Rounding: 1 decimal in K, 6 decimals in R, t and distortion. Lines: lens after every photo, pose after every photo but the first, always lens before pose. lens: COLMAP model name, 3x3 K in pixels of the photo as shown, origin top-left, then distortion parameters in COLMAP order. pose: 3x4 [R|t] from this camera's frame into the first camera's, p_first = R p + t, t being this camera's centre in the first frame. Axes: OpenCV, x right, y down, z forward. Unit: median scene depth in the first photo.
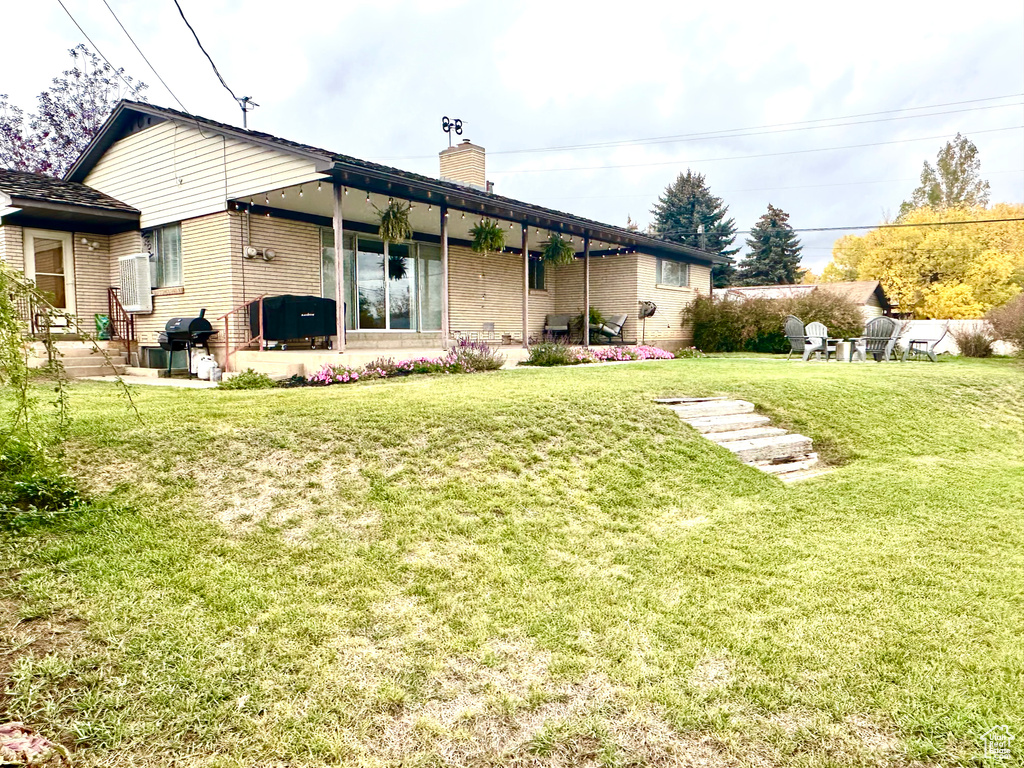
lens RADIAL K [[665.5, 0, 512.0], [0, 665.5, 383.3], [0, 0, 1]] dist [-0.000810, -0.001041]
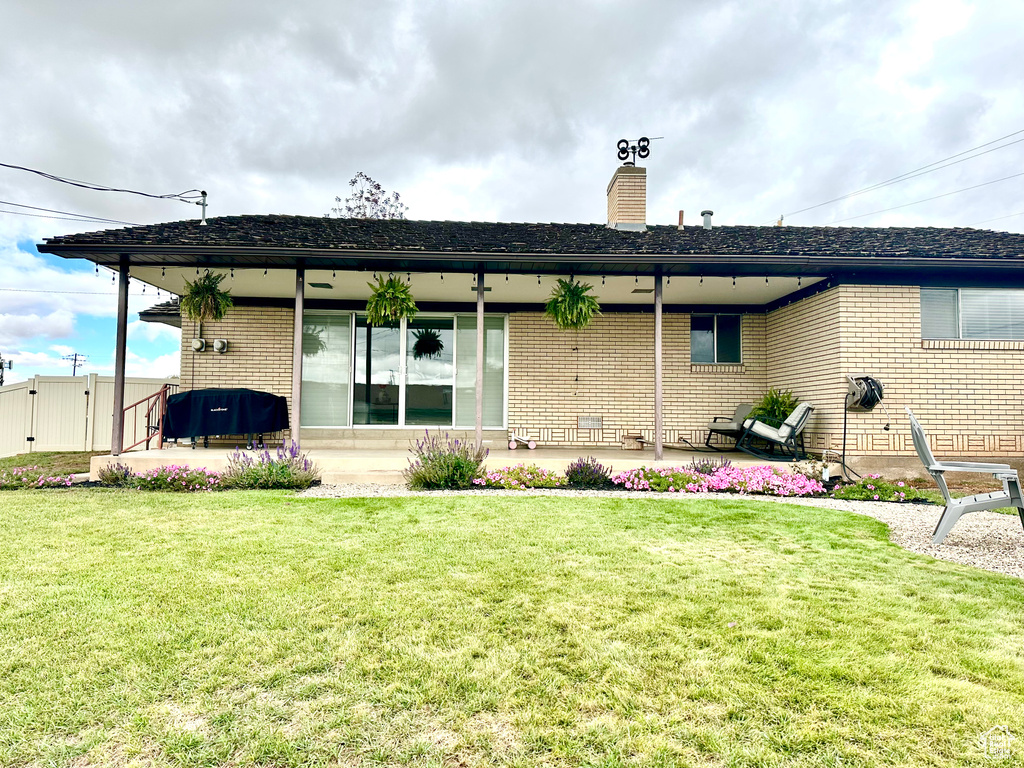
lens RADIAL K [[710.2, 0, 511.7], [0, 710.2, 383.6], [0, 0, 1]] dist [0.059895, -0.055611]
pose [[0.641428, -0.026674, -0.766719, 0.459315], [-0.069934, 0.993201, -0.093059, -0.050524], [0.763989, 0.113311, 0.635202, 0.460815]]
